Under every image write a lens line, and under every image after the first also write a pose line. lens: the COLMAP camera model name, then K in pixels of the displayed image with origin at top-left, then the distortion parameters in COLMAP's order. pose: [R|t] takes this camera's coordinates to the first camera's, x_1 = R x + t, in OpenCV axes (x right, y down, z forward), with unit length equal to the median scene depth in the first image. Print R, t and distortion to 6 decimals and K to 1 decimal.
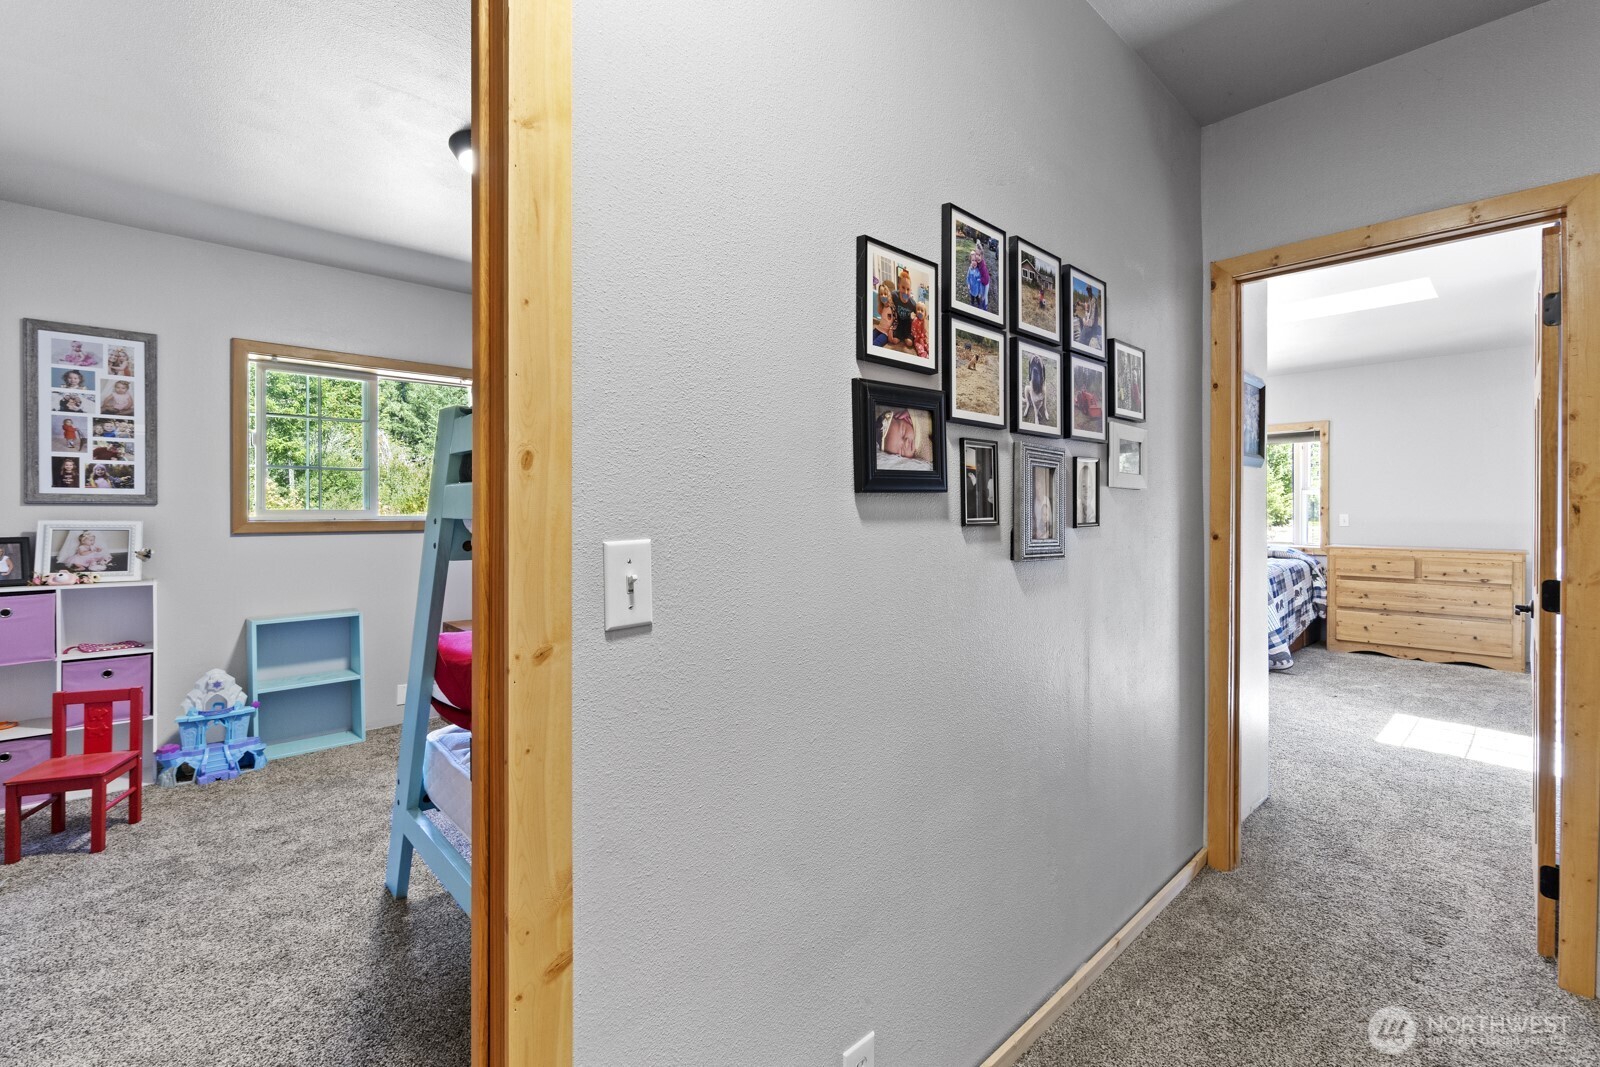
lens RADIAL K [[699.7, 0, 799.8], [0, 699.7, 514.3], [0, 0, 1]] dist [-0.000607, 0.000028]
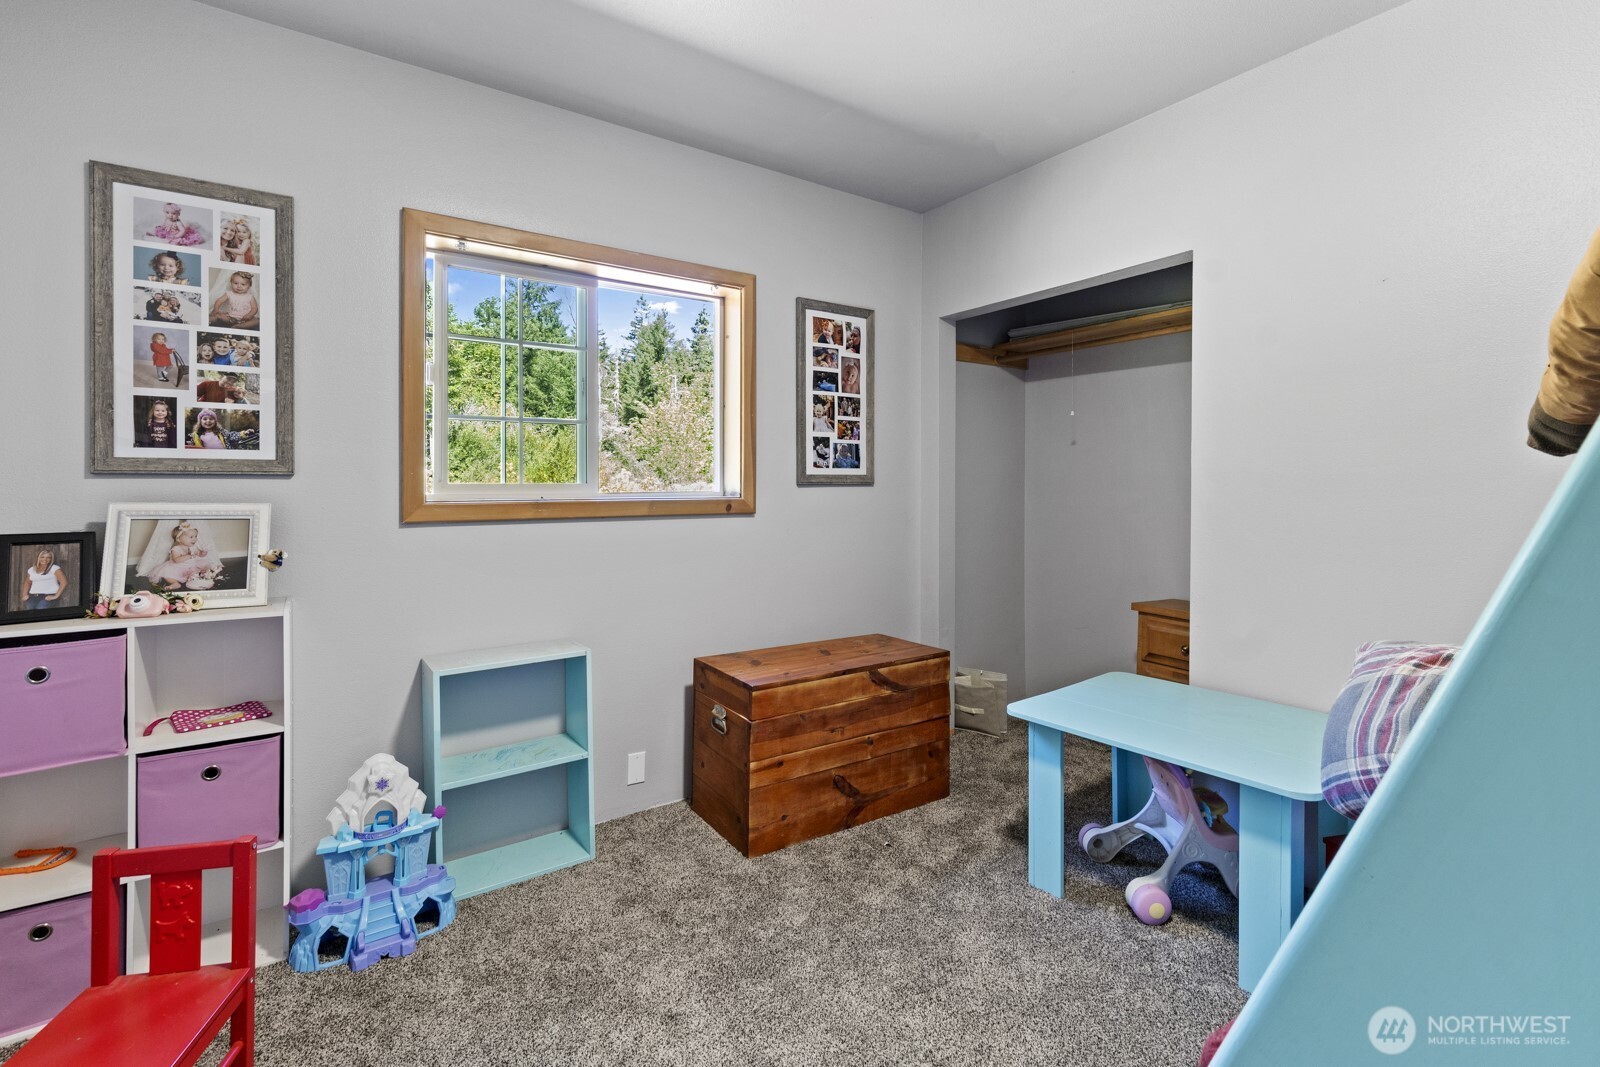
lens RADIAL K [[714.4, 0, 800.9], [0, 714.4, 483.8], [0, 0, 1]] dist [-0.002228, 0.000185]
pose [[0.989135, 0.001656, -0.147003, -0.406875], [-0.001768, 0.999998, -0.000630, -0.007979], [0.147002, 0.000883, 0.989136, 0.469665]]
